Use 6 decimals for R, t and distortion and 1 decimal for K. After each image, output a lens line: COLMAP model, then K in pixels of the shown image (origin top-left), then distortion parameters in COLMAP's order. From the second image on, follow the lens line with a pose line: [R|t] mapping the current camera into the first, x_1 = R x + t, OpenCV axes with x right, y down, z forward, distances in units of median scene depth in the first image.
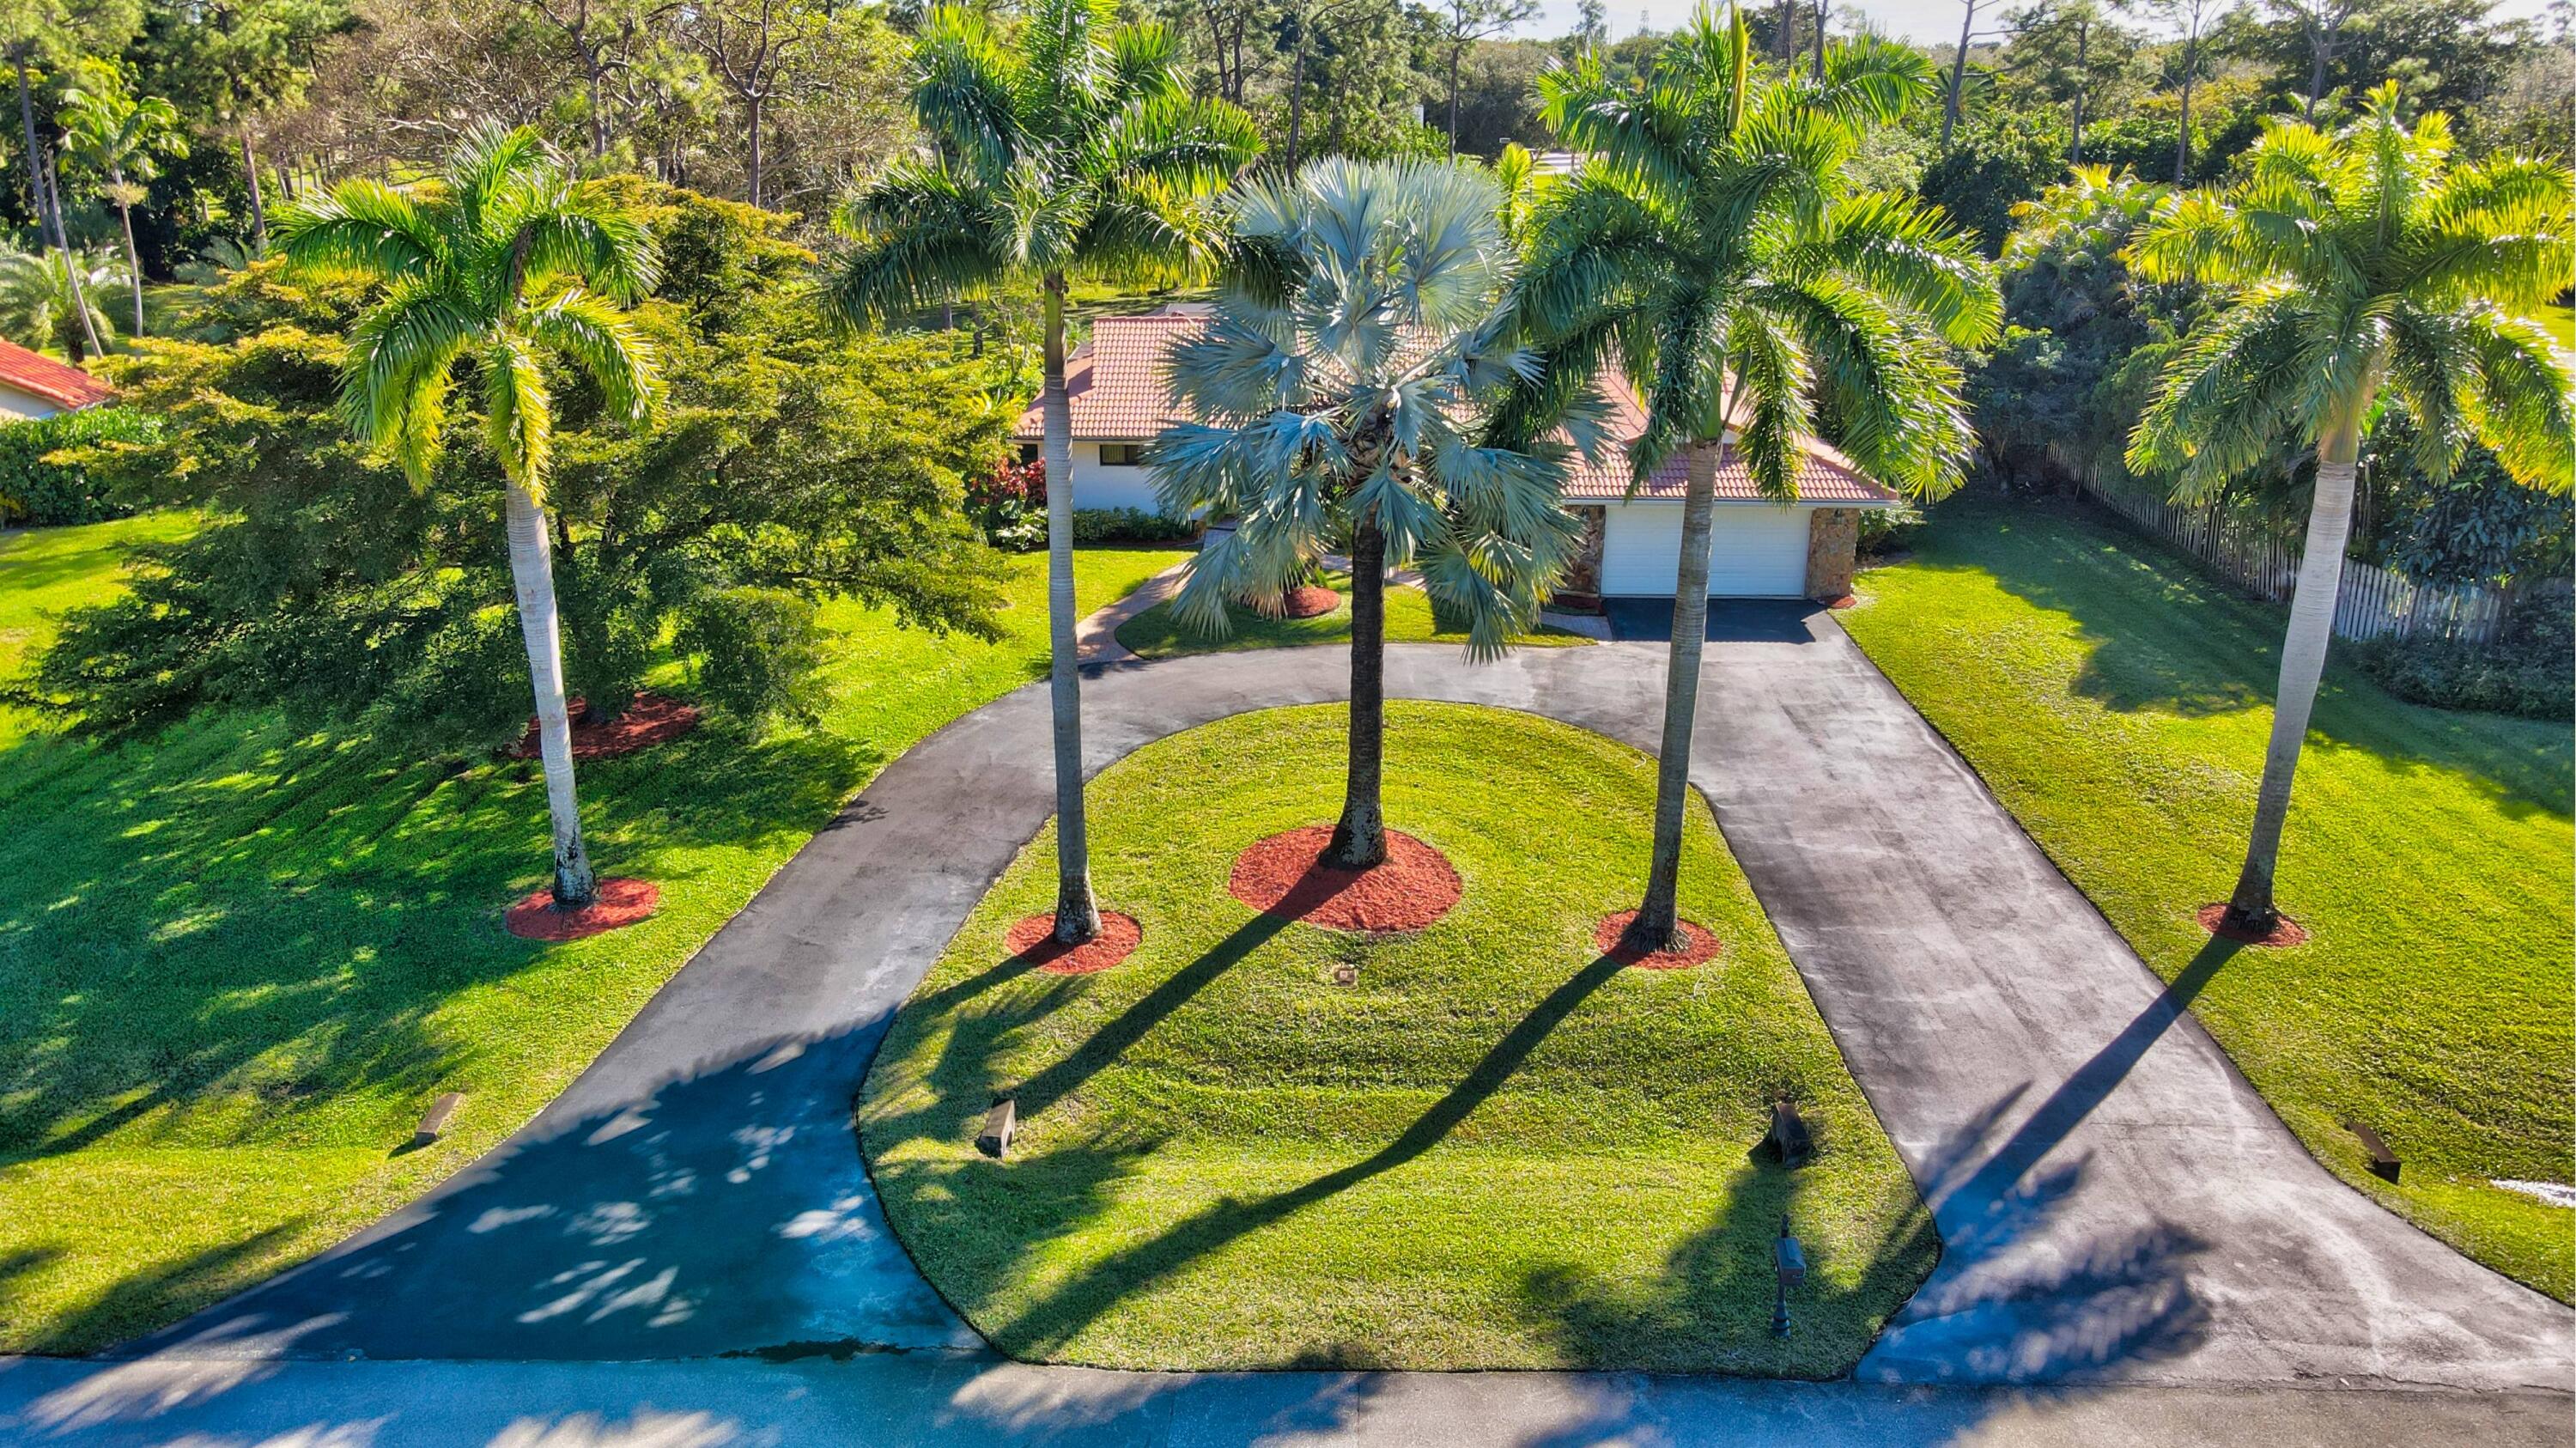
lens RADIAL K [[1909.7, 0, 1283.7], [0, 1909.7, 710.6], [0, 0, 1]] dist [0.012508, 0.004779]
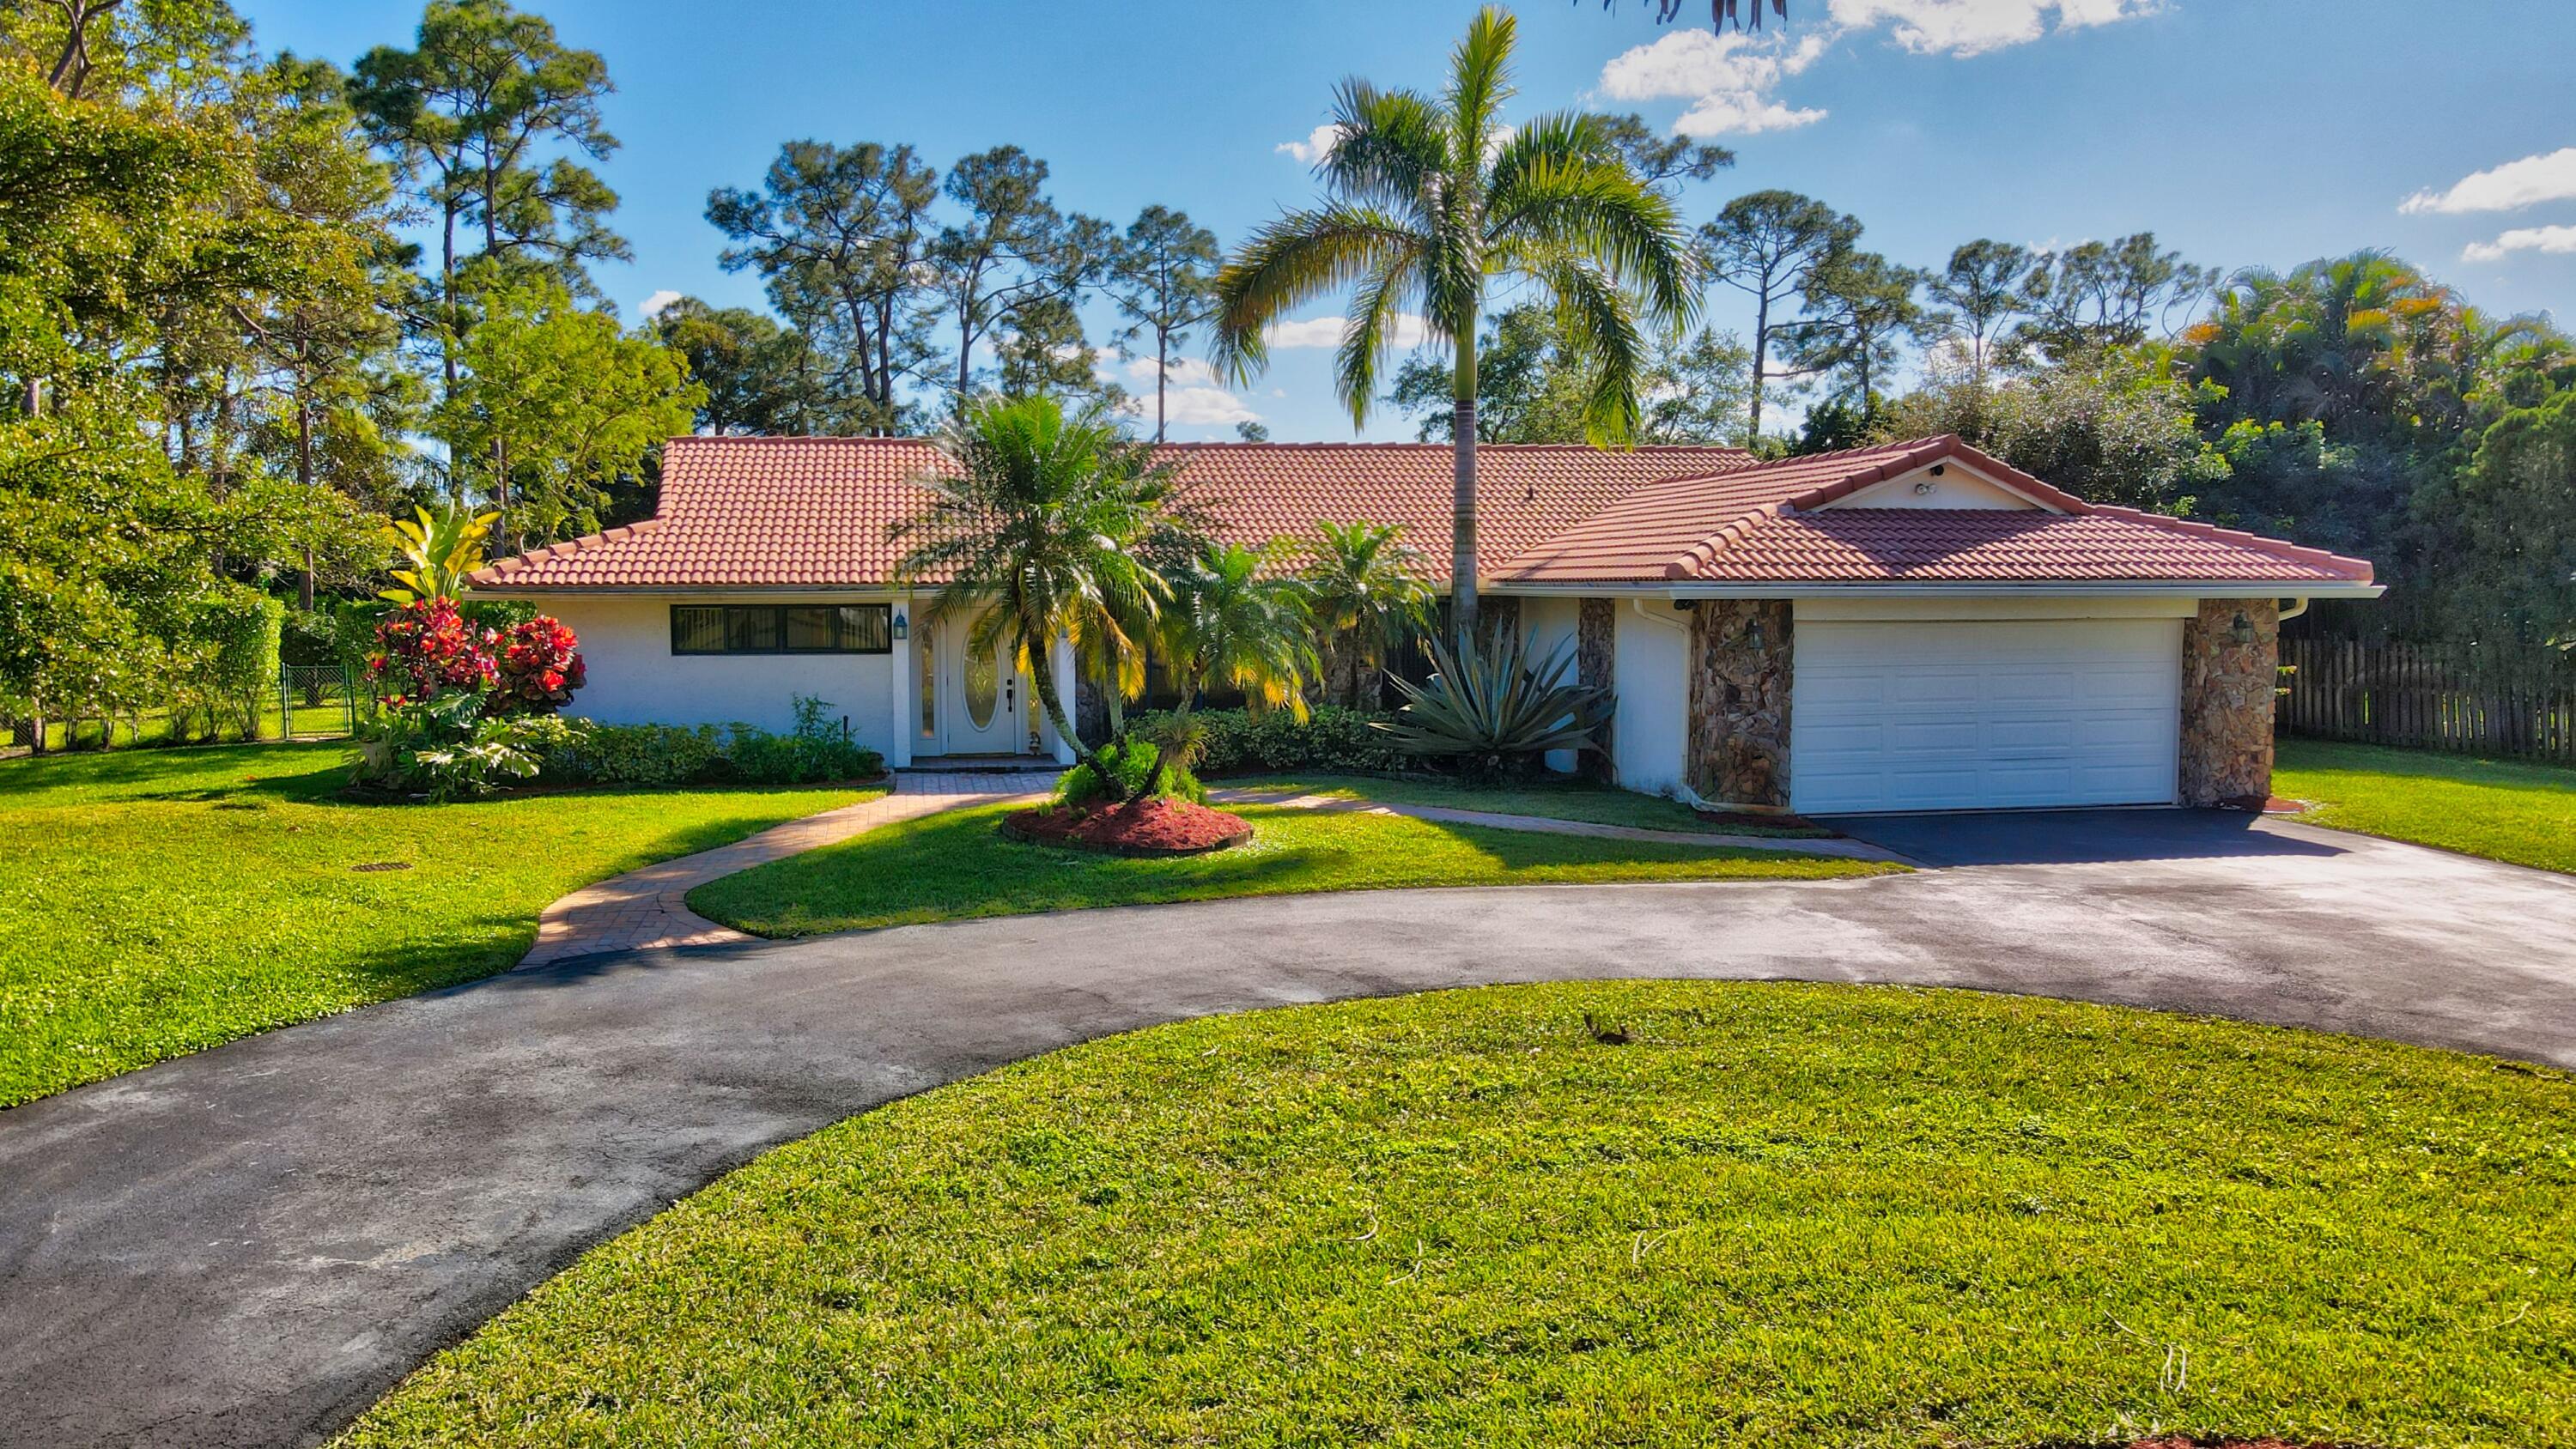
lens RADIAL K [[1909.2, 0, 1282.4], [0, 1909.2, 728.0], [0, 0, 1]] dist [0.012508, 0.004779]
pose [[0.980608, -0.023084, 0.194613, -0.072552], [0.071798, 0.966313, -0.247154, 0.041683], [-0.182352, 0.256334, 0.949232, 0.968862]]
